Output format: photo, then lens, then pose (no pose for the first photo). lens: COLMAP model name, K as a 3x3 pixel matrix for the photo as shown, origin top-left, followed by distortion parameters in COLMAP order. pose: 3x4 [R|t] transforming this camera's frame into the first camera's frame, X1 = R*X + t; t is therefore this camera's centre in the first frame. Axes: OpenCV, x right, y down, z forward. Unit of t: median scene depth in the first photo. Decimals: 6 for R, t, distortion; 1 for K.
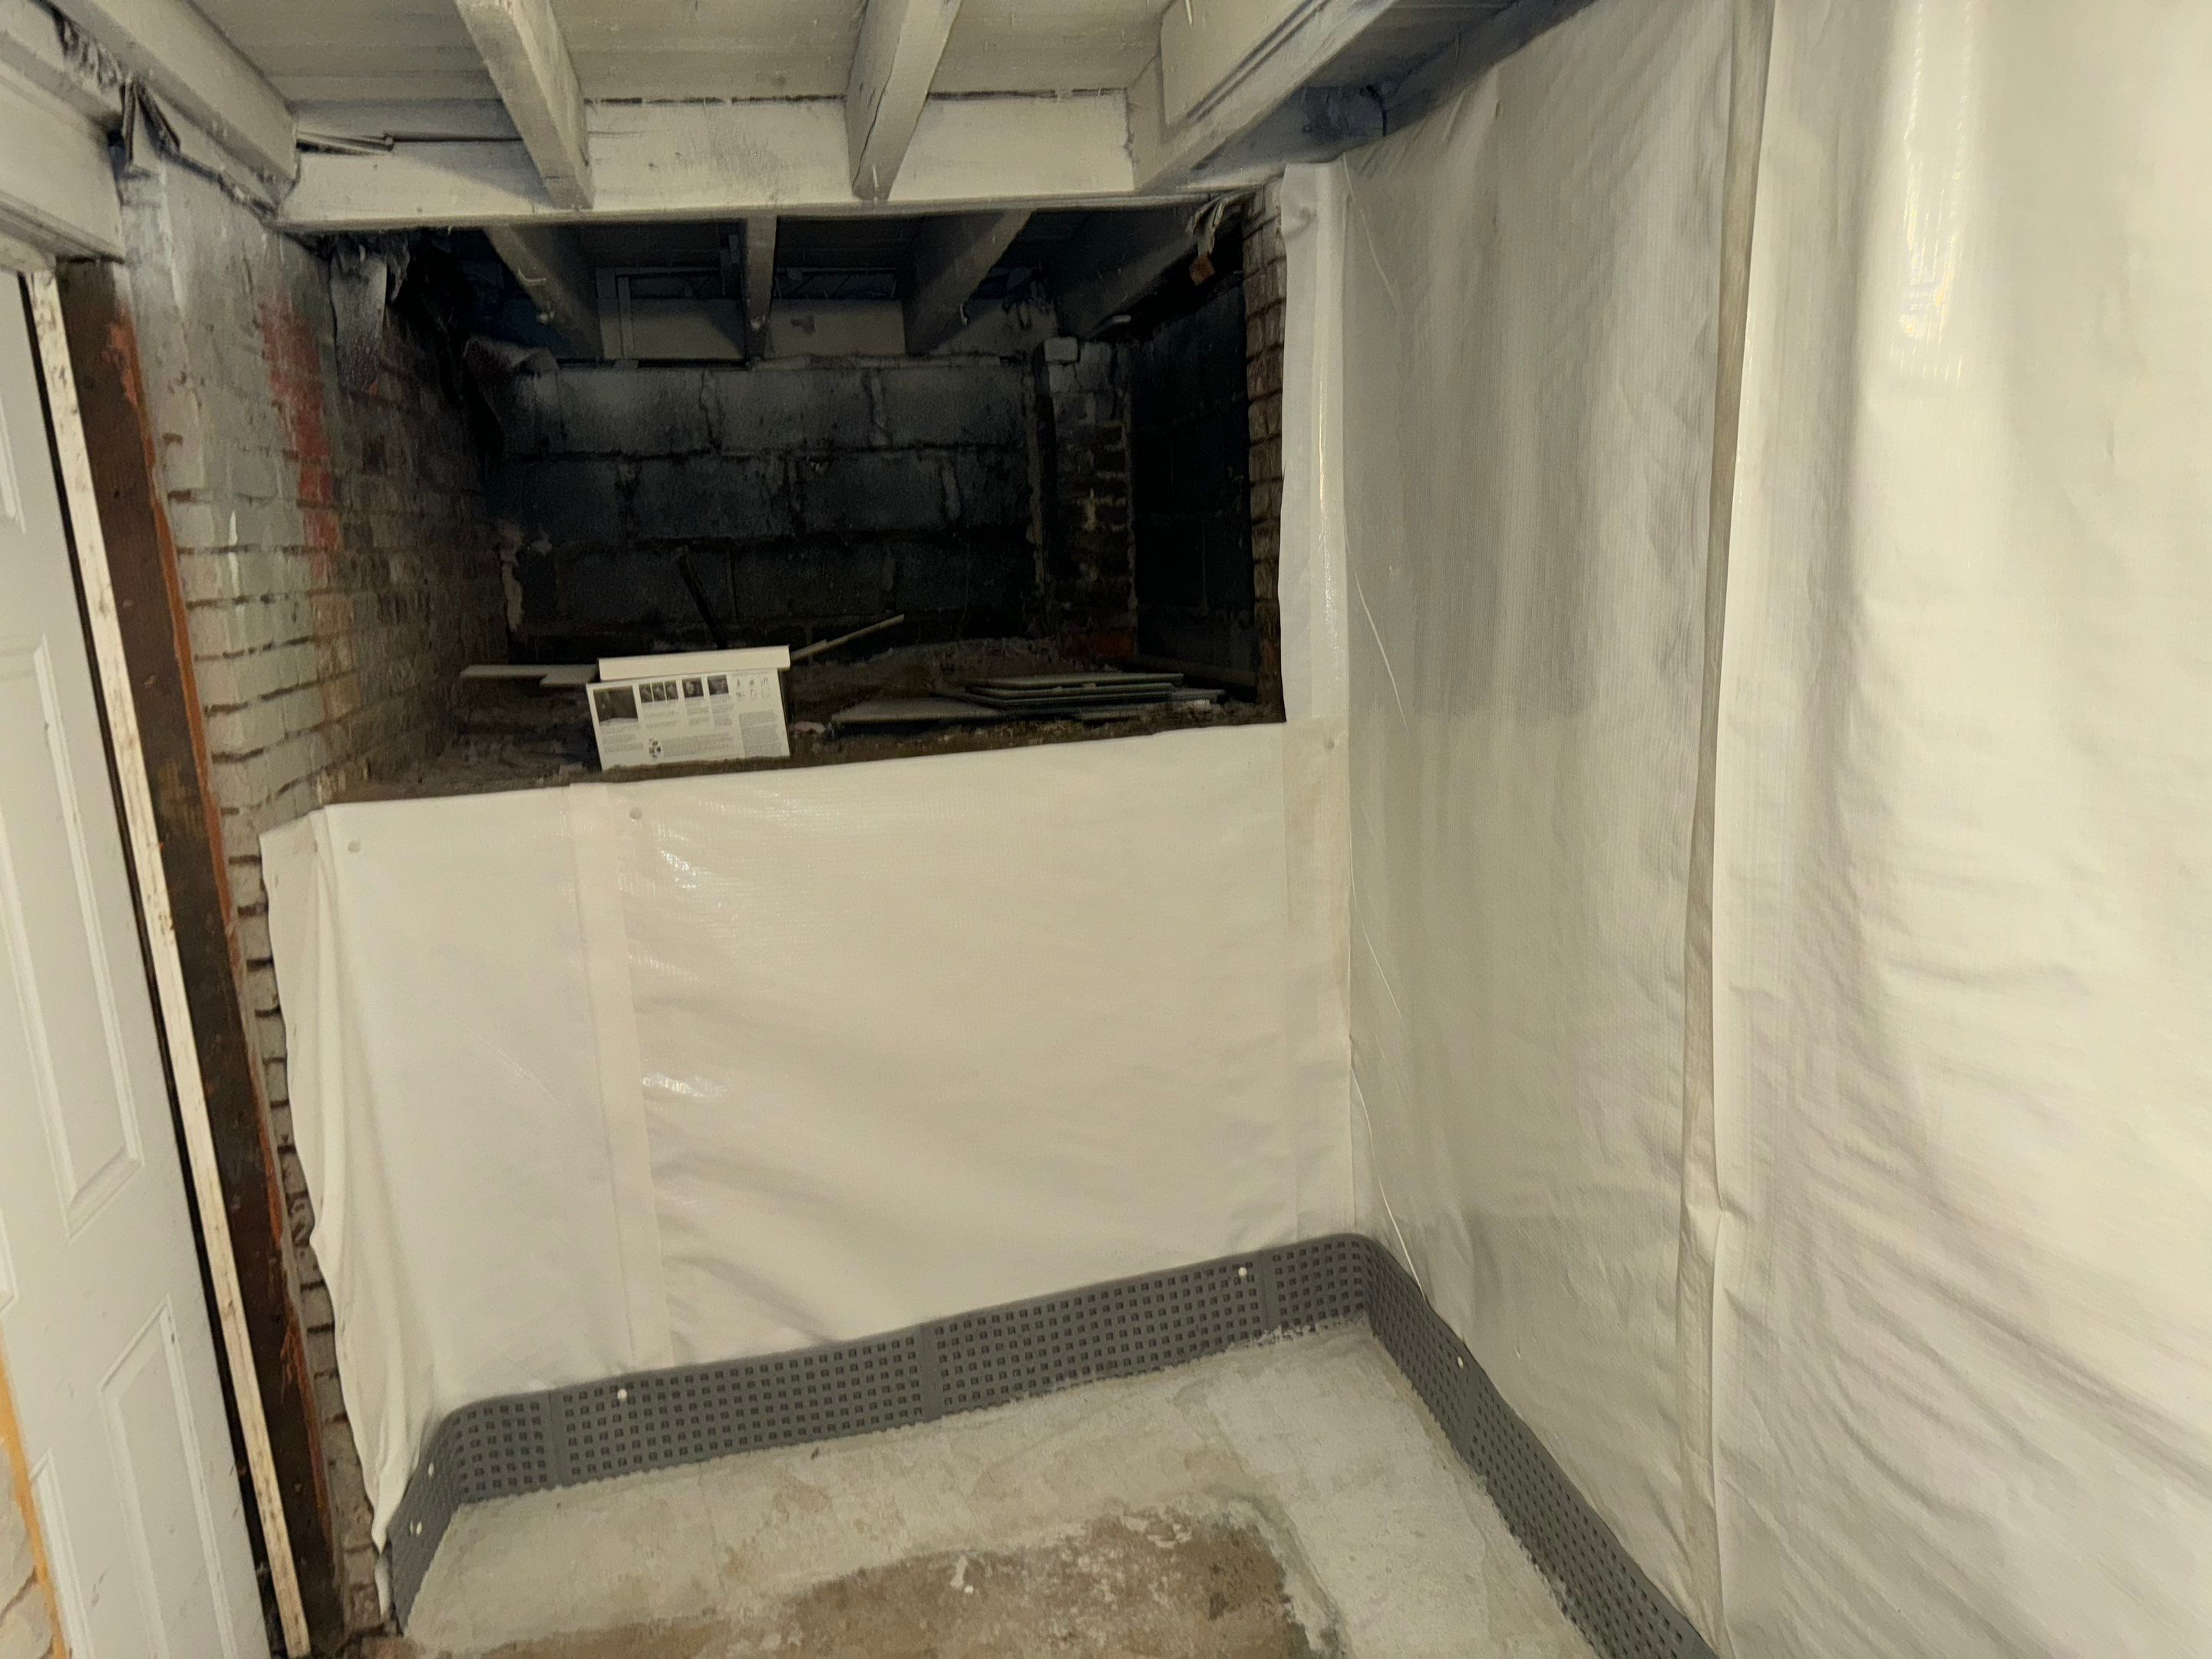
lens RADIAL K [[1606.3, 0, 1064.1], [0, 1606.3, 847.6], [0, 0, 1]] dist [-0.002181, -0.013553]
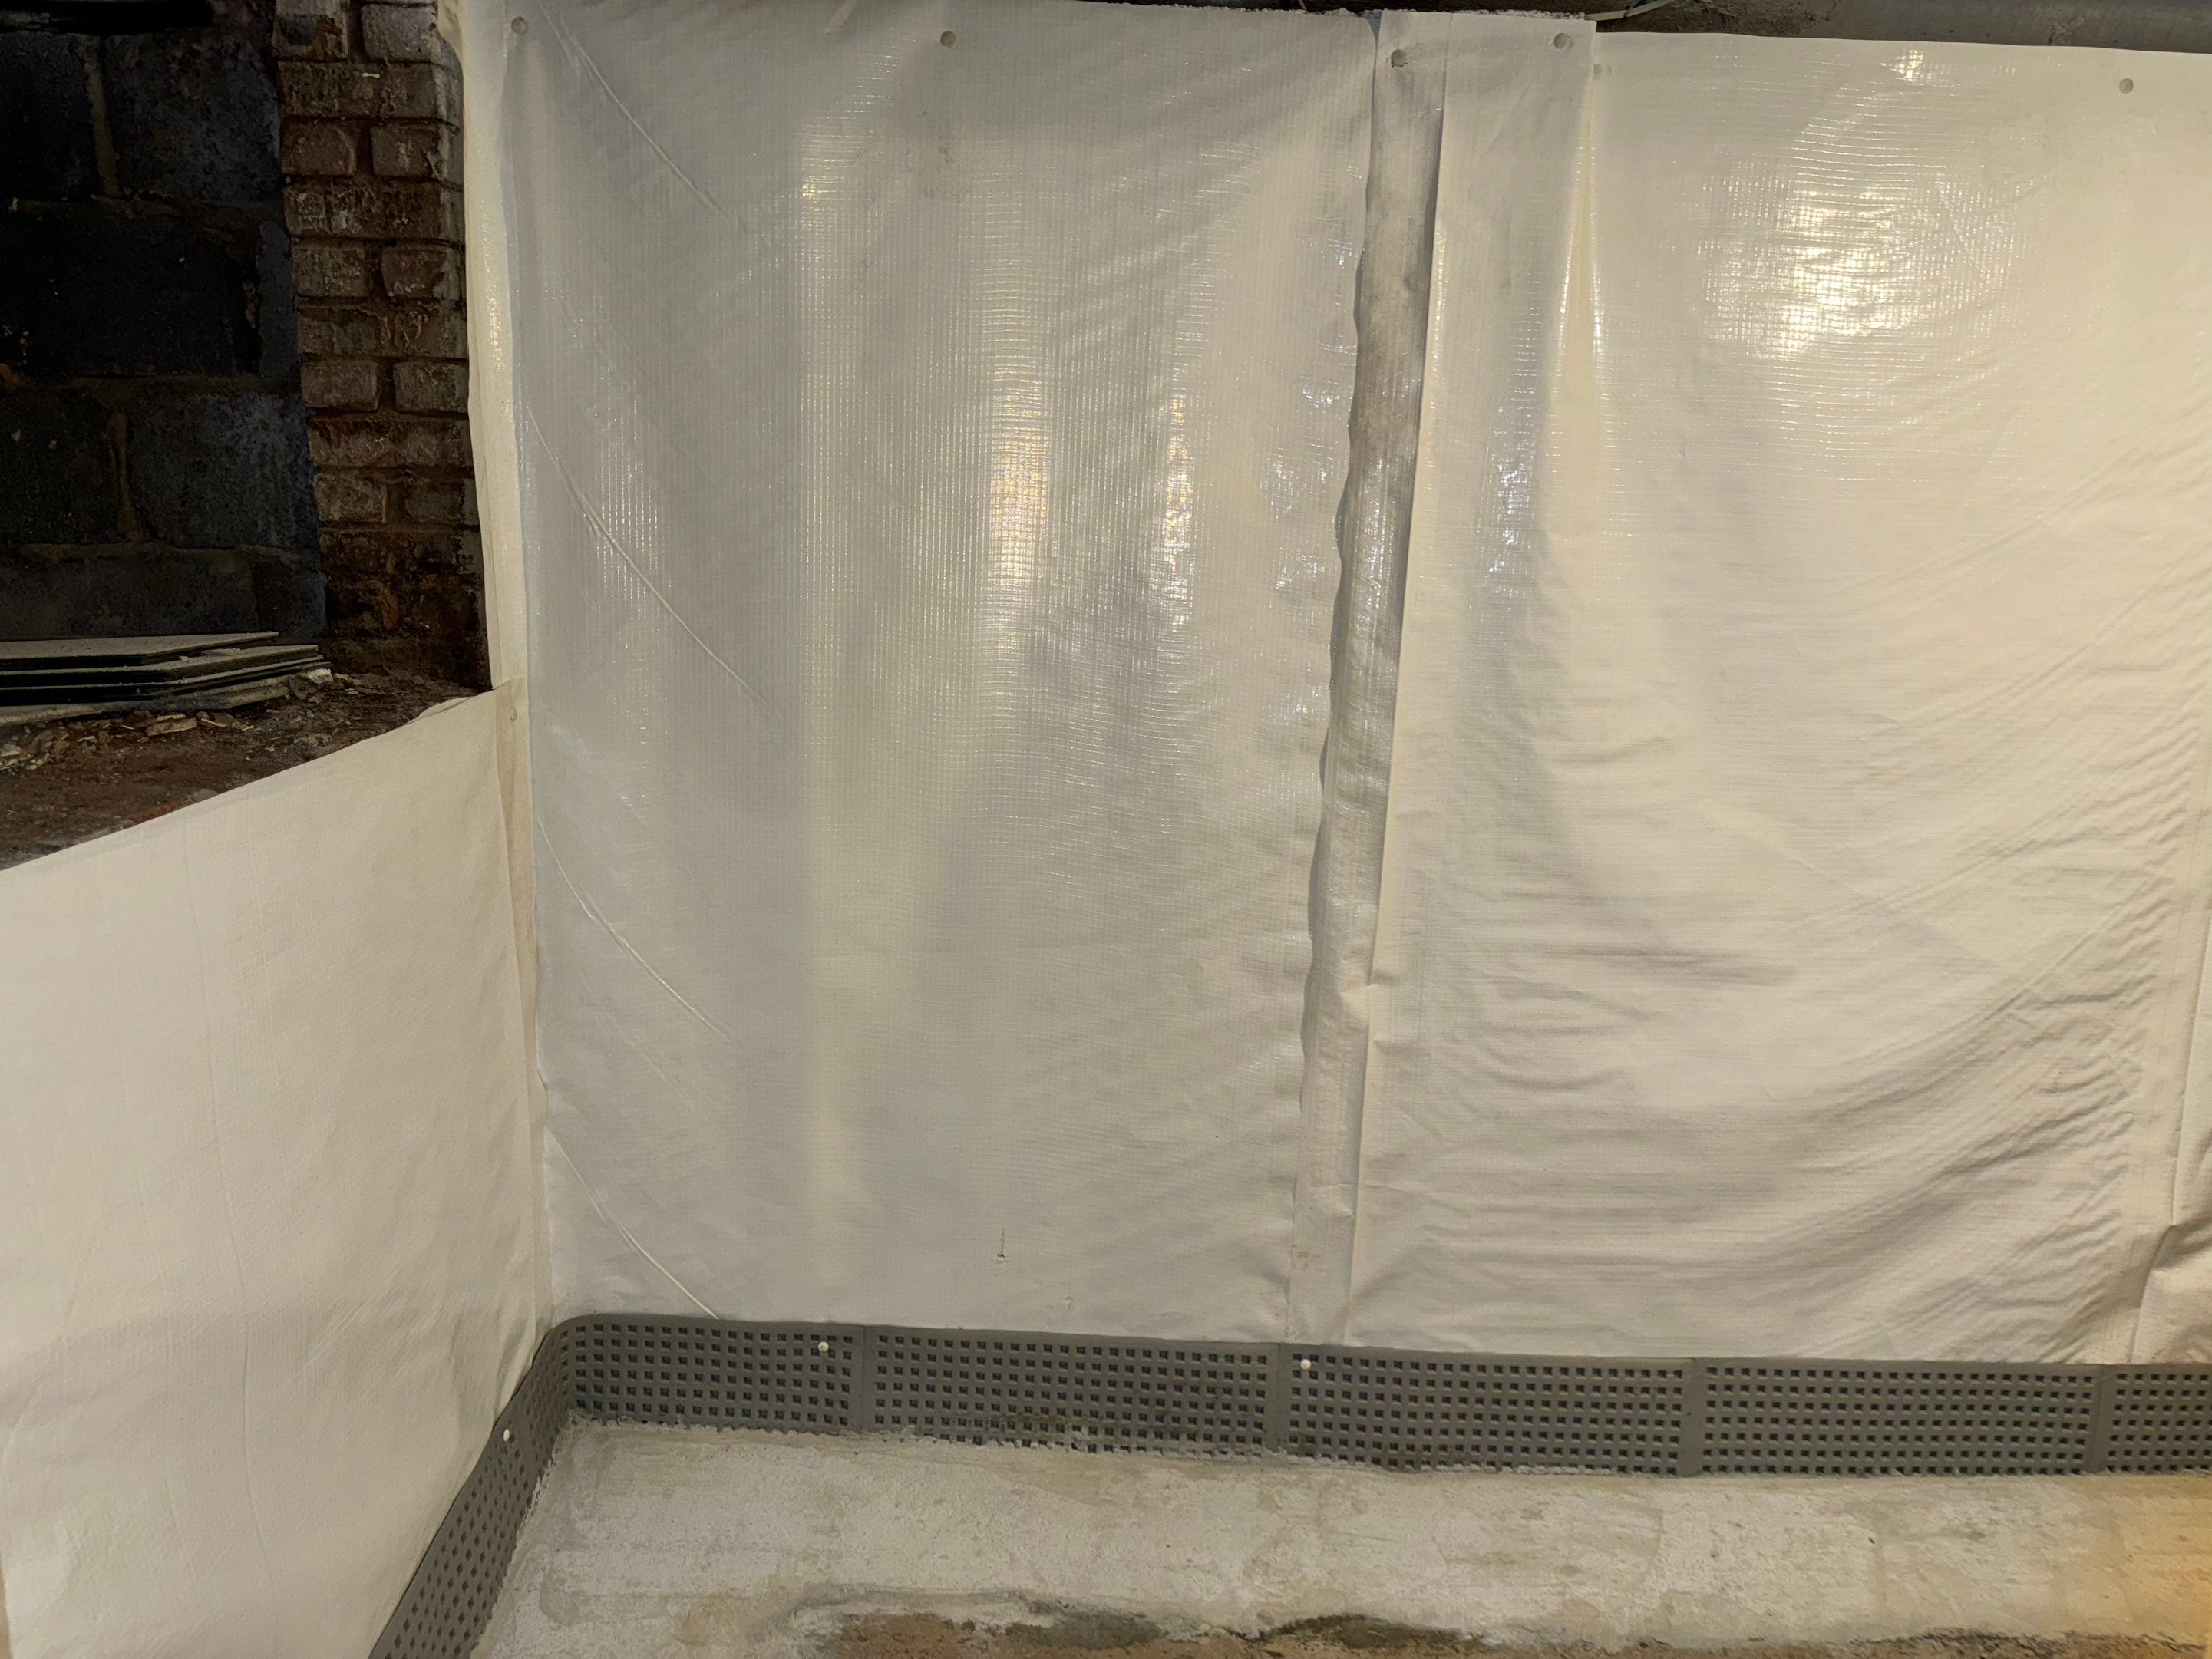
lens RADIAL K [[1629.3, 0, 1101.1], [0, 1629.3, 847.0], [0, 0, 1]] dist [0.131324, -0.201628]
pose [[0.147814, -0.143024, 0.978619, -1.093887], [0.150358, 0.981236, 0.120696, -0.103914], [-0.977519, 0.129303, 0.166545, 1.098362]]
